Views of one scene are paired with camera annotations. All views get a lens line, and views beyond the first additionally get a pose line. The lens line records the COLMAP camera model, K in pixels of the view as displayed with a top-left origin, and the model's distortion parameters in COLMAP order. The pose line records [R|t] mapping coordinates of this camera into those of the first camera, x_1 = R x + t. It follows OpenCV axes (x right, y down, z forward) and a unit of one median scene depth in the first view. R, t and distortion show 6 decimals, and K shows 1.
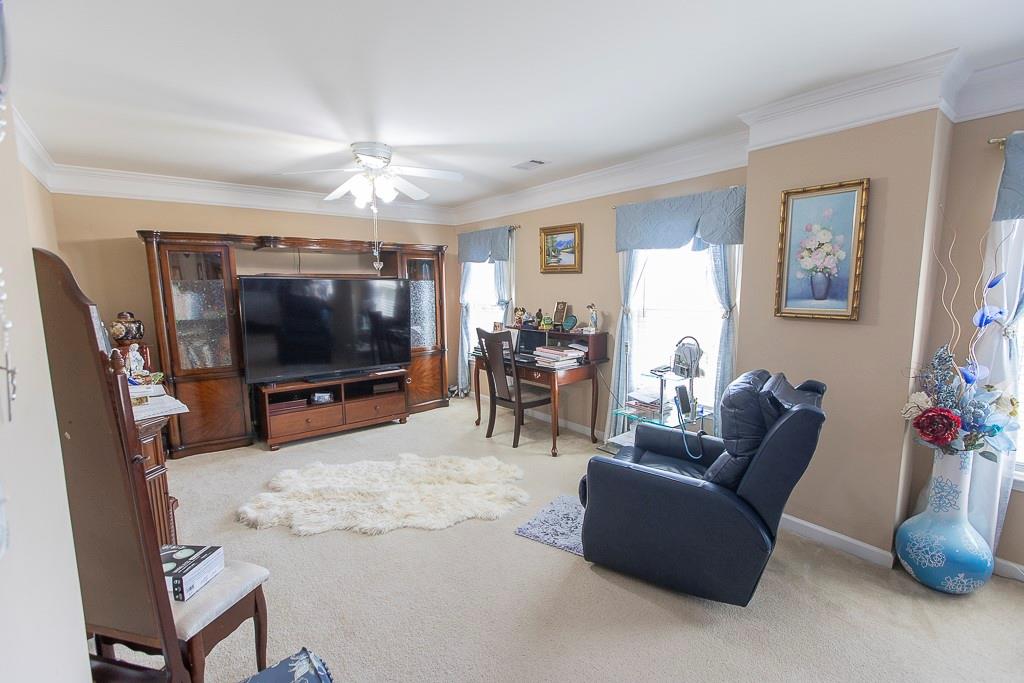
lens RADIAL K [[454.5, 0, 515.2], [0, 454.5, 346.3], [0, 0, 1]] dist [0.000447, 0.000004]
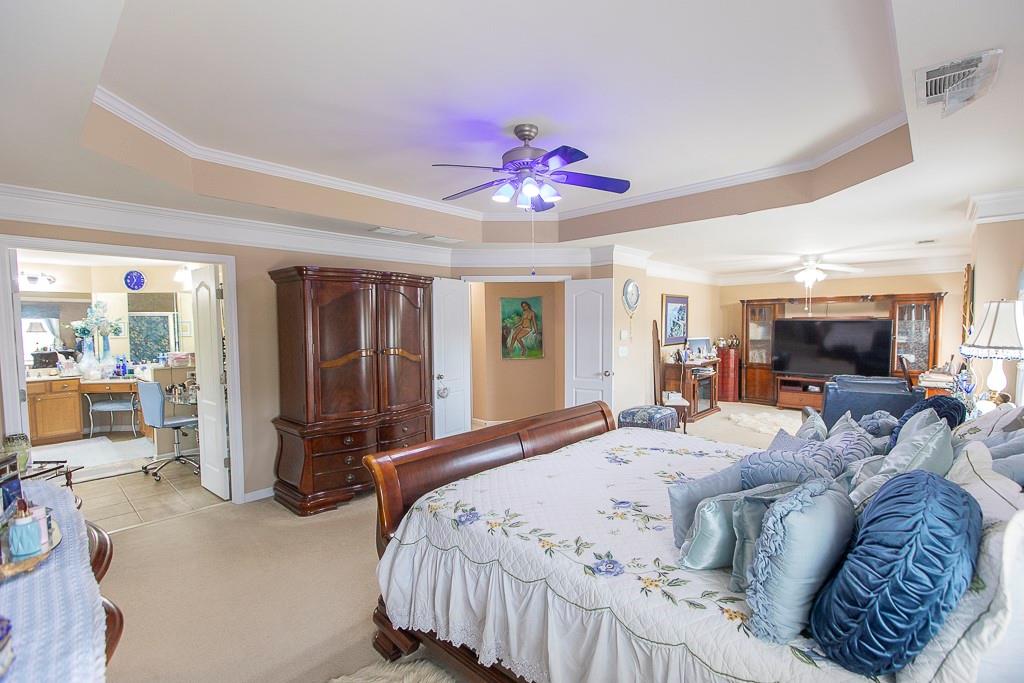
lens RADIAL K [[454.5, 0, 515.2], [0, 454.5, 346.3], [0, 0, 1]] dist [0.000447, 0.000004]
pose [[0.170045, 0.059302, -0.983650, 1.107778], [-0.124680, 0.991461, 0.038220, 0.030653], [0.977517, 0.116143, 0.175987, -0.437661]]
